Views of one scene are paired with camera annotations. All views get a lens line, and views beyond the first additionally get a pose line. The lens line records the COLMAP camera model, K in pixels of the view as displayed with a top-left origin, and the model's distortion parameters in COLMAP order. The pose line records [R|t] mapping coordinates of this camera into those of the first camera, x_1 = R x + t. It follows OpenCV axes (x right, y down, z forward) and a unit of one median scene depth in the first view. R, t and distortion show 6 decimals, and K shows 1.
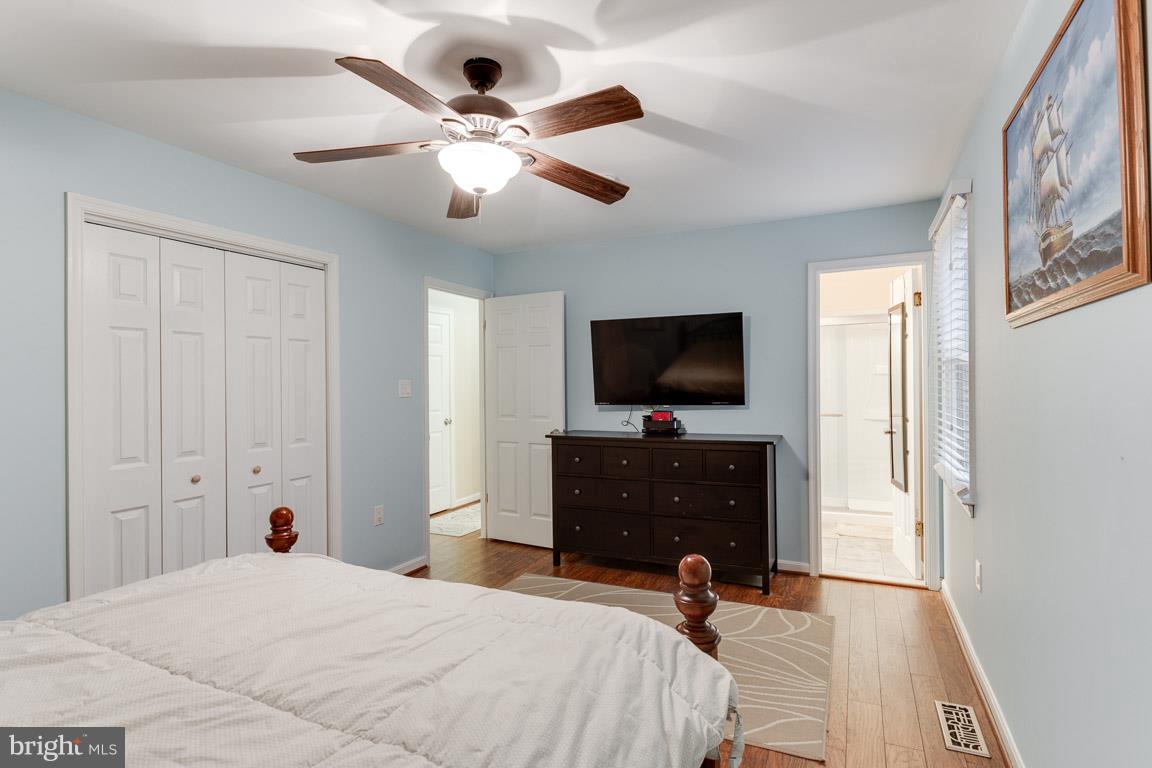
lens RADIAL K [[577.9, 0, 576.0], [0, 577.9, 384.0], [0, 0, 1]] dist [-0.000193, 0.000425]
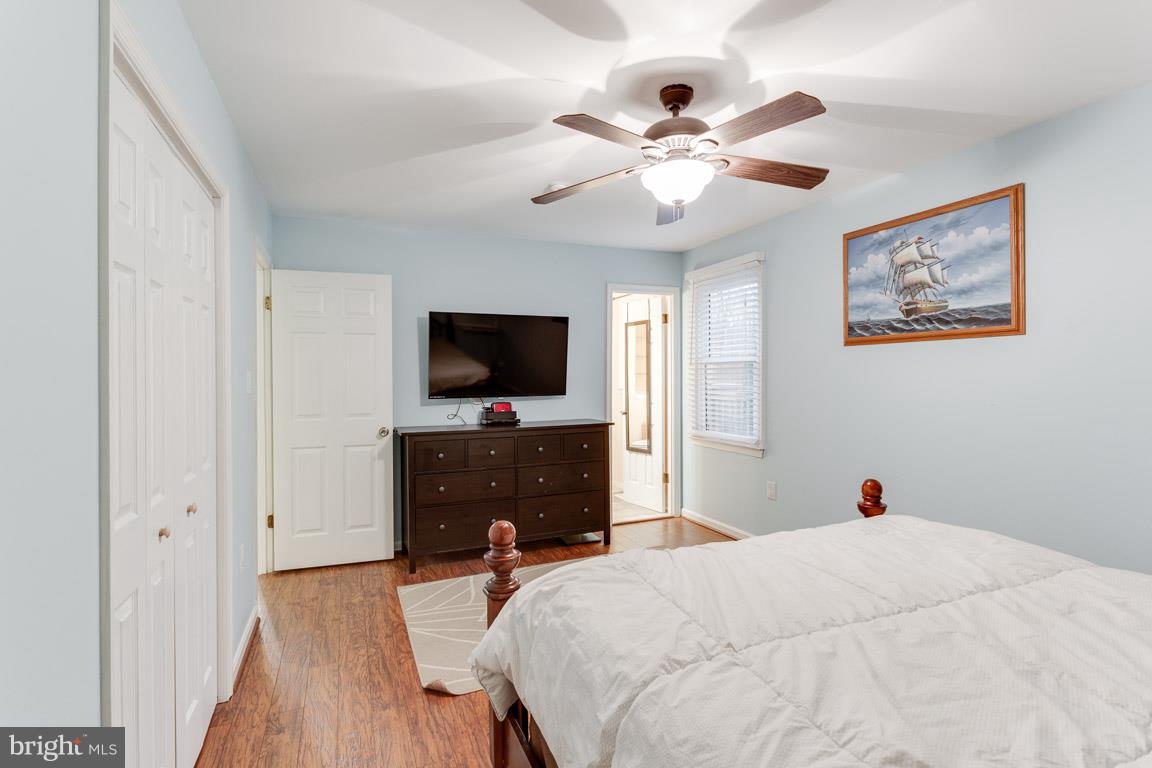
lens RADIAL K [[558.9, 0, 576.4], [0, 558.9, 375.6], [0, 0, 1]] dist [-0.000169, 0.000315]
pose [[0.665899, 0.002349, 0.746039, -0.575803], [0.002811, 0.999980, -0.005658, 0.003416], [-0.746037, 0.005865, 0.665879, 0.222835]]
